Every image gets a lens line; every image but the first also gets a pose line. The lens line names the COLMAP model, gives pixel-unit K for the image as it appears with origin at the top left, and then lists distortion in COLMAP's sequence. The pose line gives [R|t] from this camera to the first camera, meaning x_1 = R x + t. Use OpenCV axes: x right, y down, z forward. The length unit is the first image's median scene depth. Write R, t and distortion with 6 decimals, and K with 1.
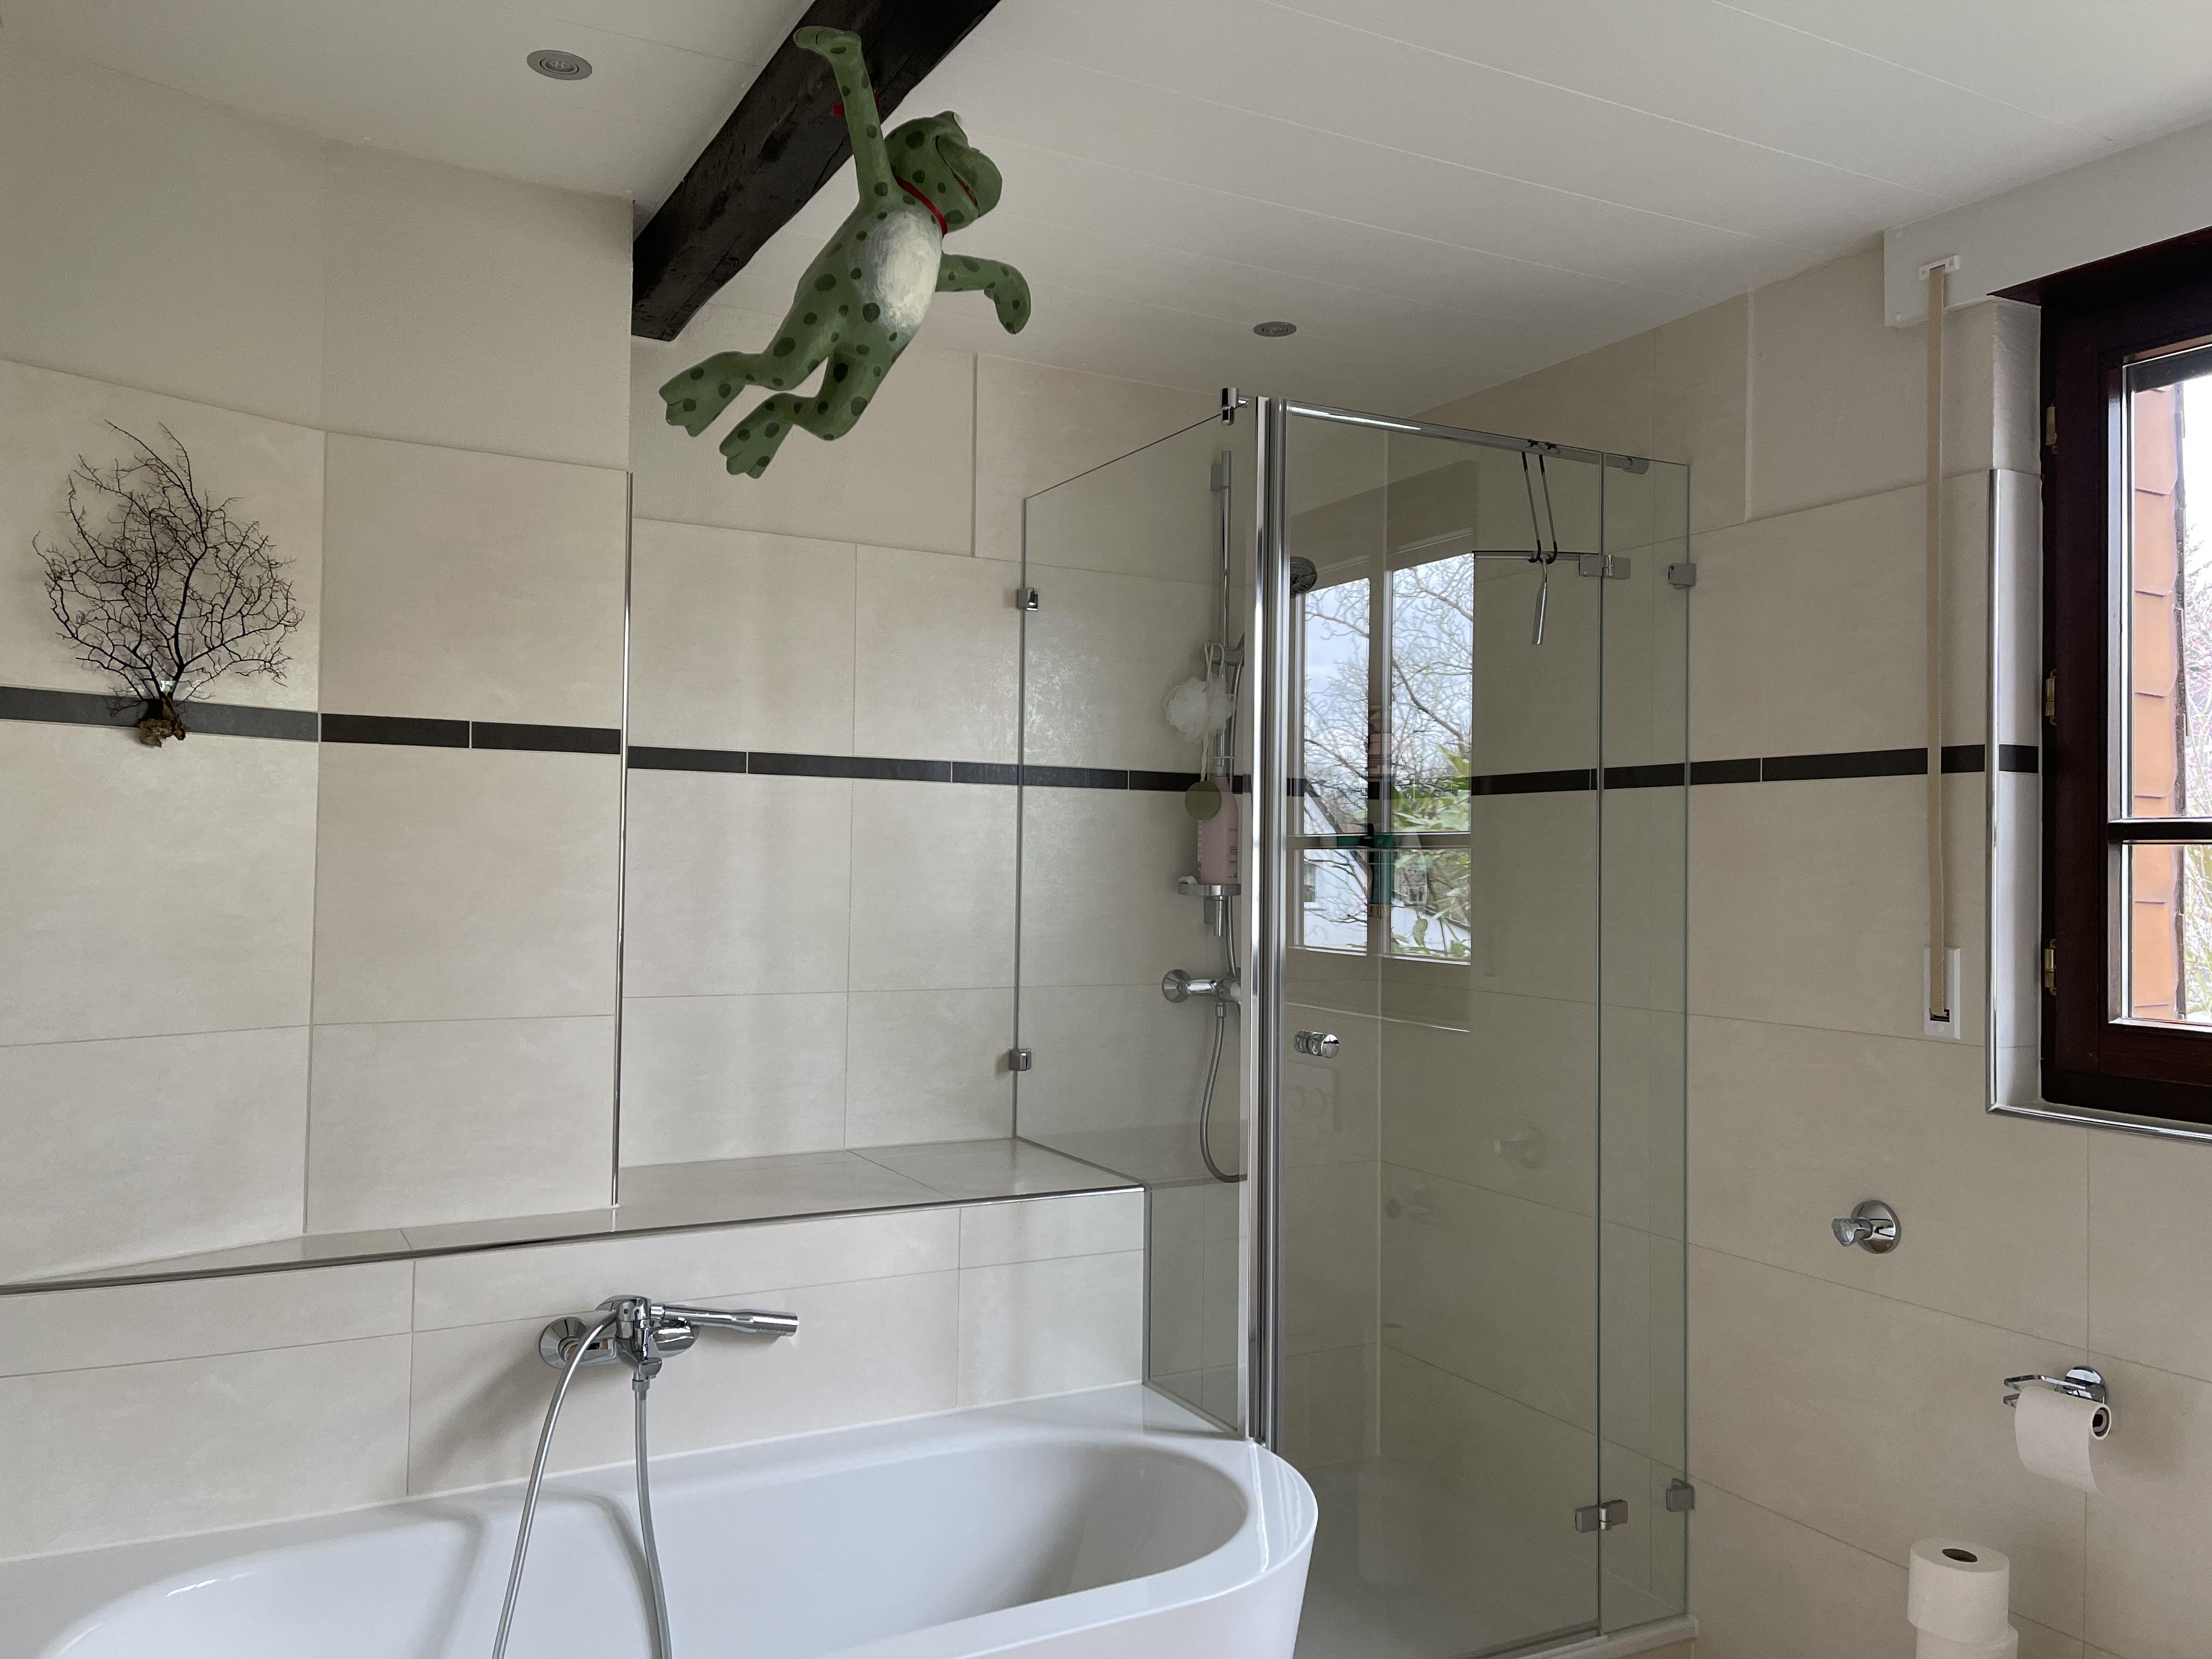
lens RADIAL K [[1647.4, 0, 1106.0], [0, 1647.4, 829.5], [0, 0, 1]] dist [-0.001112, 0.000751]
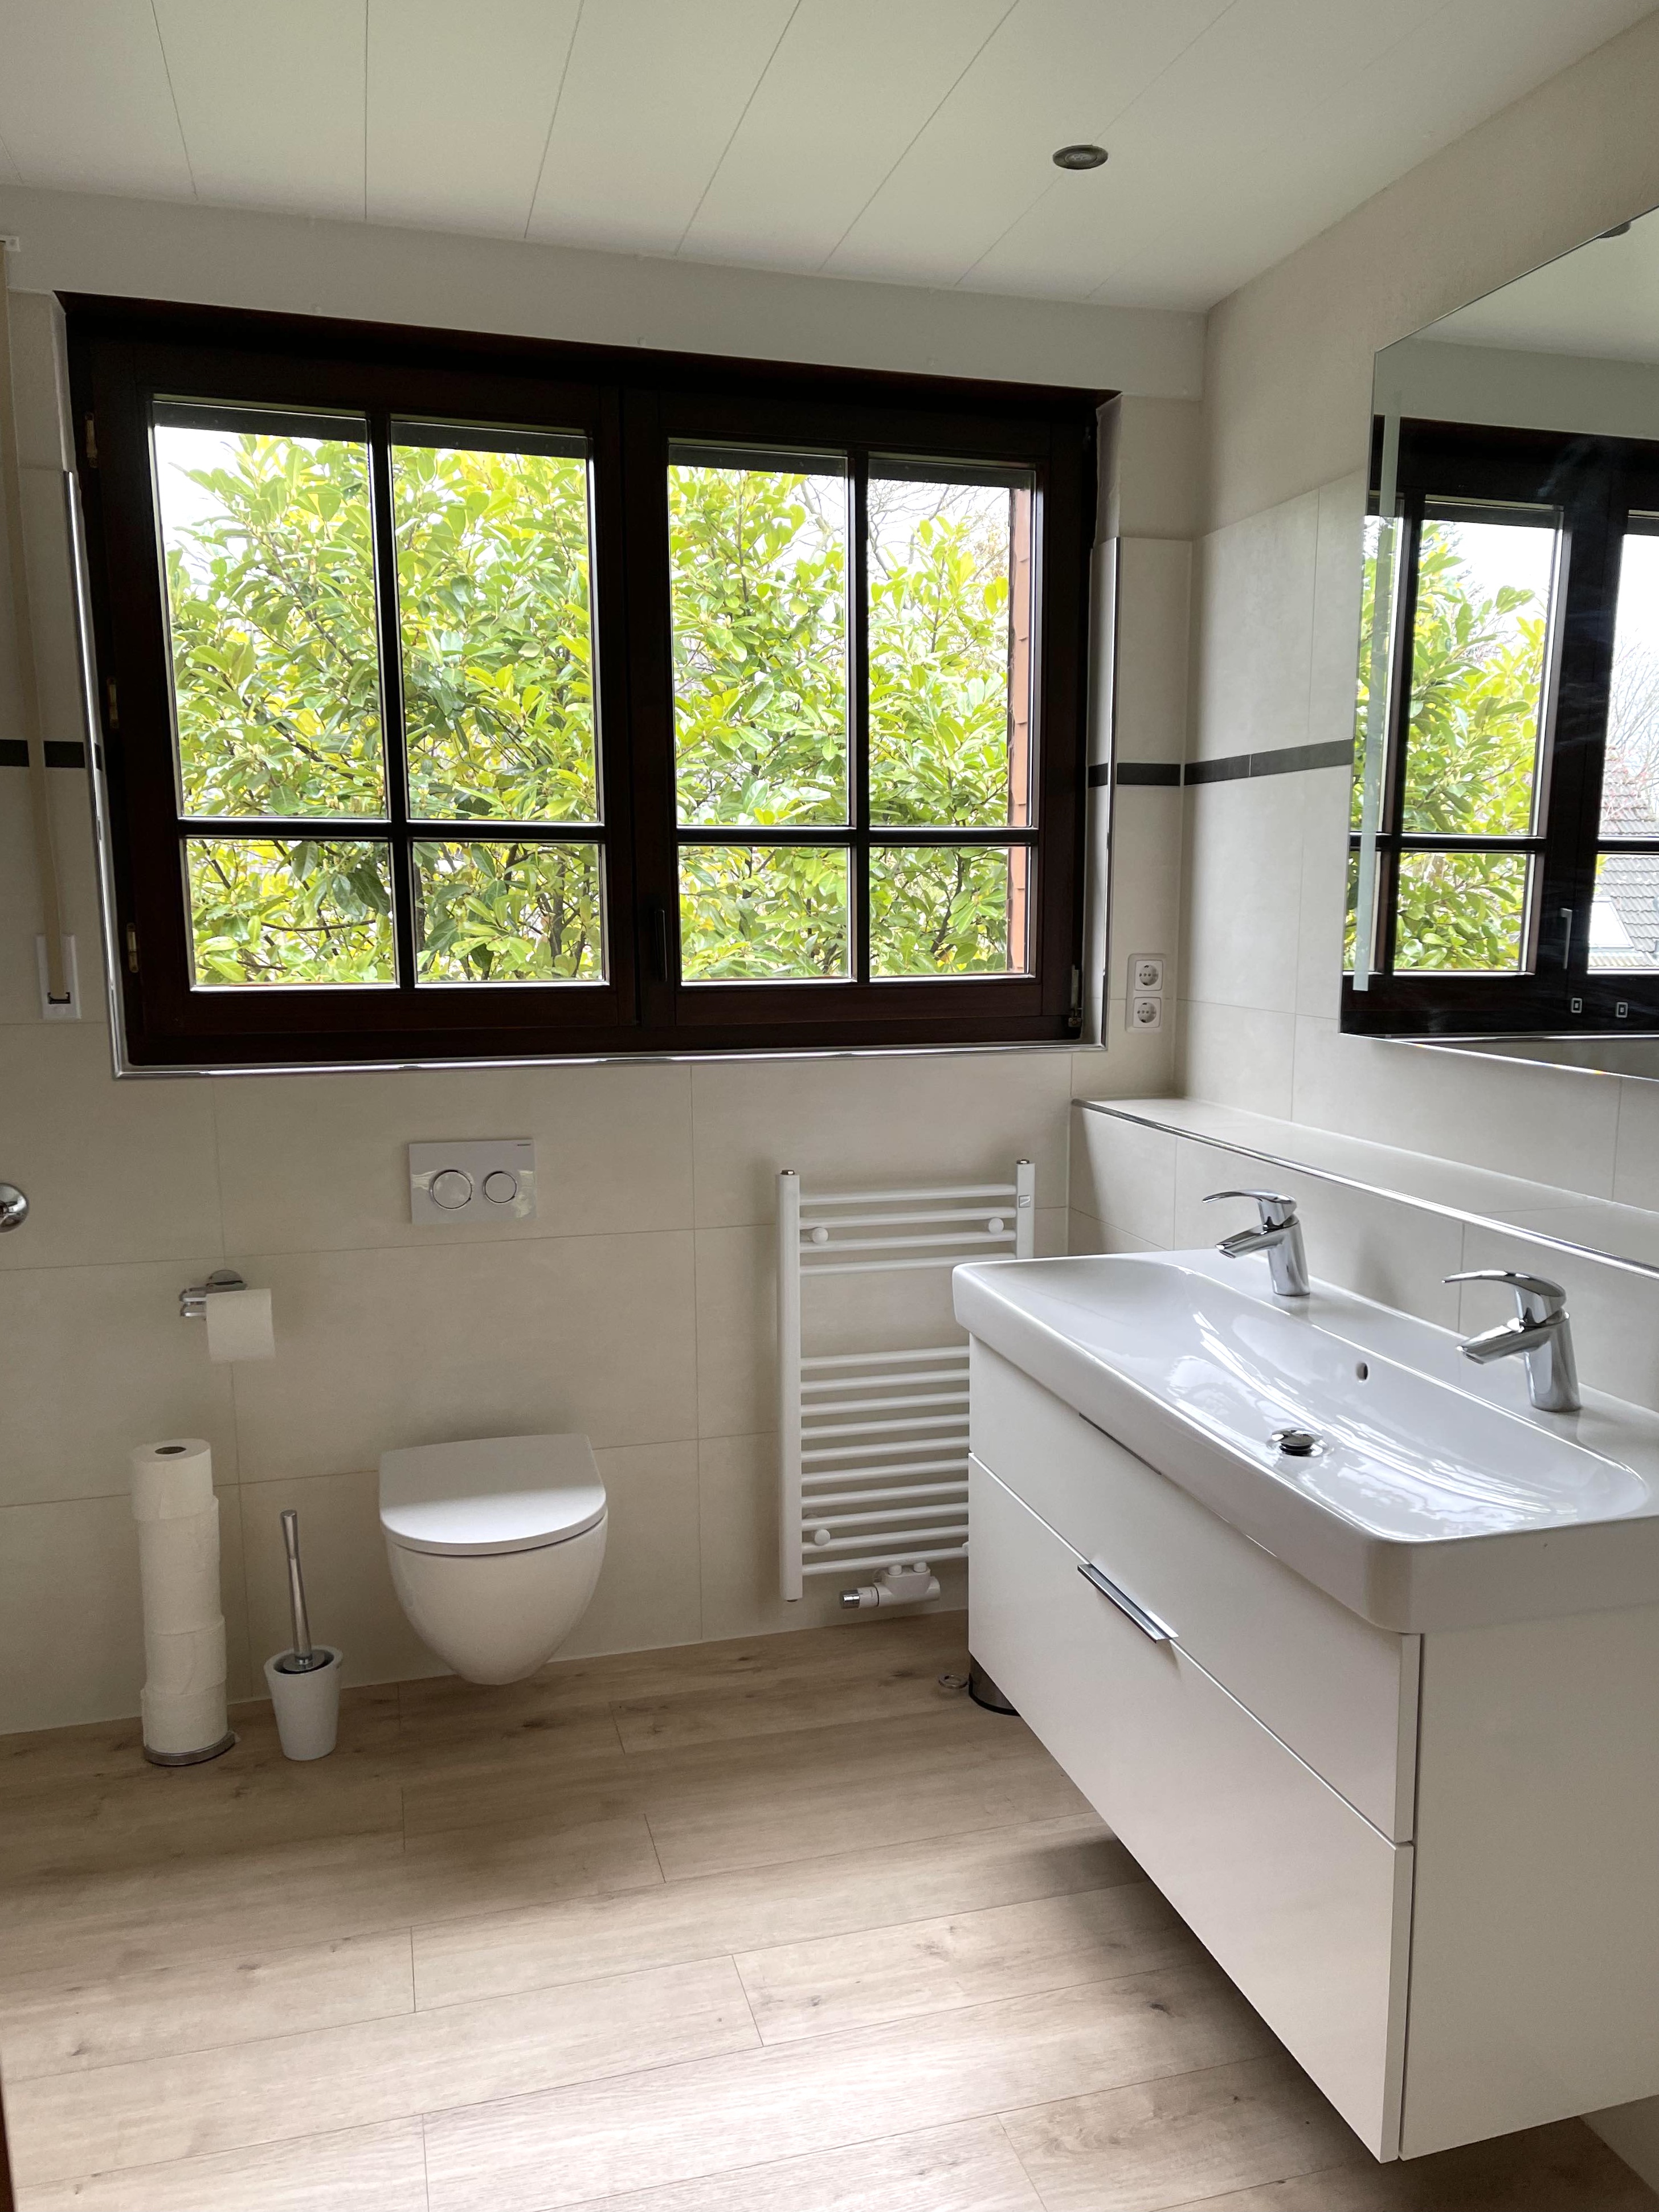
lens RADIAL K [[1647.5, 0, 829.5], [0, 1647.5, 1106.0], [0, 0, 1]] dist [-0.001112, 0.000751]
pose [[0.235212, -0.149613, 0.960360, -0.412016], [-0.019332, 0.987166, 0.158524, 0.003039], [-0.971752, -0.055853, 0.229301, 0.271259]]
